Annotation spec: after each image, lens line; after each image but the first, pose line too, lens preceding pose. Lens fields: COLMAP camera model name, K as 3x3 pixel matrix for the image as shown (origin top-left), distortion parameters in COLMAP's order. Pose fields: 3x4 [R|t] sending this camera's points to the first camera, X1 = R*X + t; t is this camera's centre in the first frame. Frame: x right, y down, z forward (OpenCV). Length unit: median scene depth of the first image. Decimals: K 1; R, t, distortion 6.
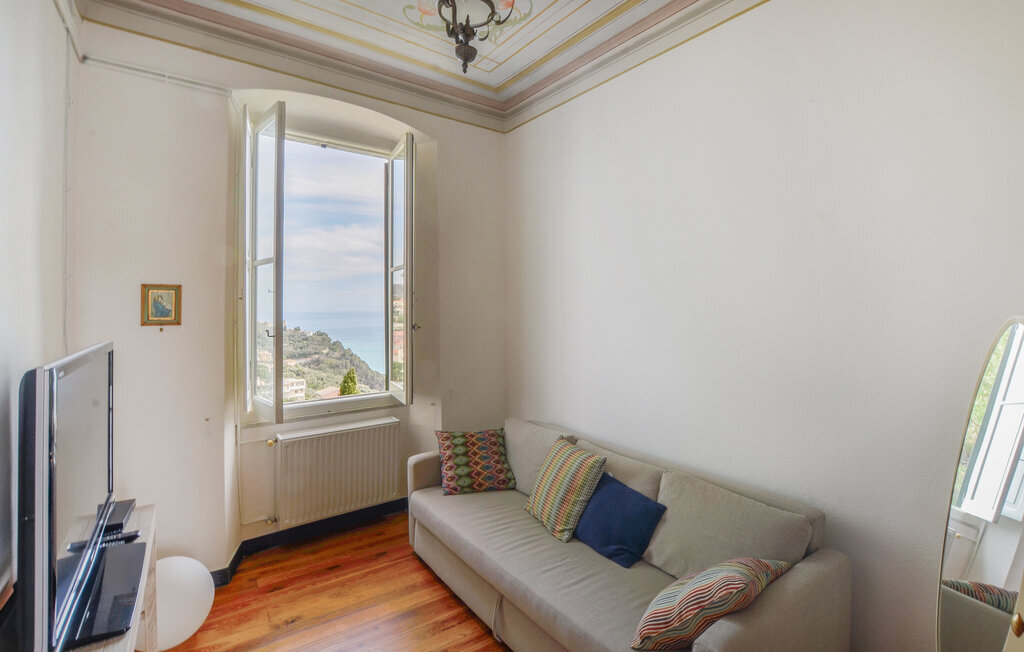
lens RADIAL K [[460.1, 0, 530.5], [0, 460.1, 303.3], [0, 0, 1]] dist [-0.022530, 0.000493]
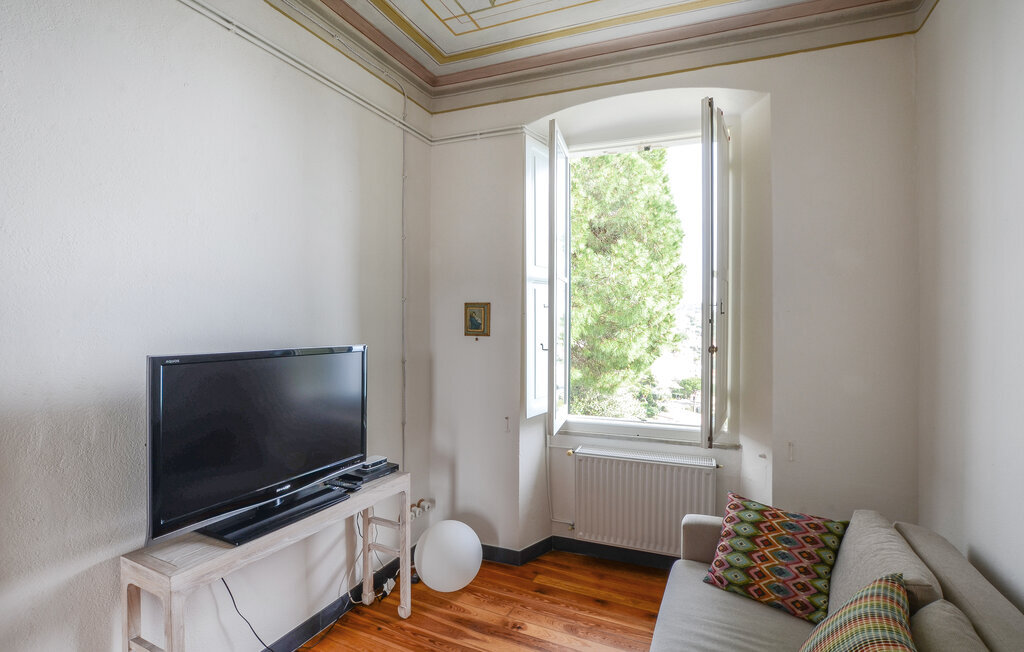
lens RADIAL K [[471.2, 0, 509.8], [0, 471.2, 321.9], [0, 0, 1]] dist [-0.024164, 0.000294]
pose [[0.494857, 0.009201, -0.868926, 0.290872], [0.000617, 0.999940, 0.010939, -0.002786], [0.868974, -0.005949, 0.494822, 0.354177]]
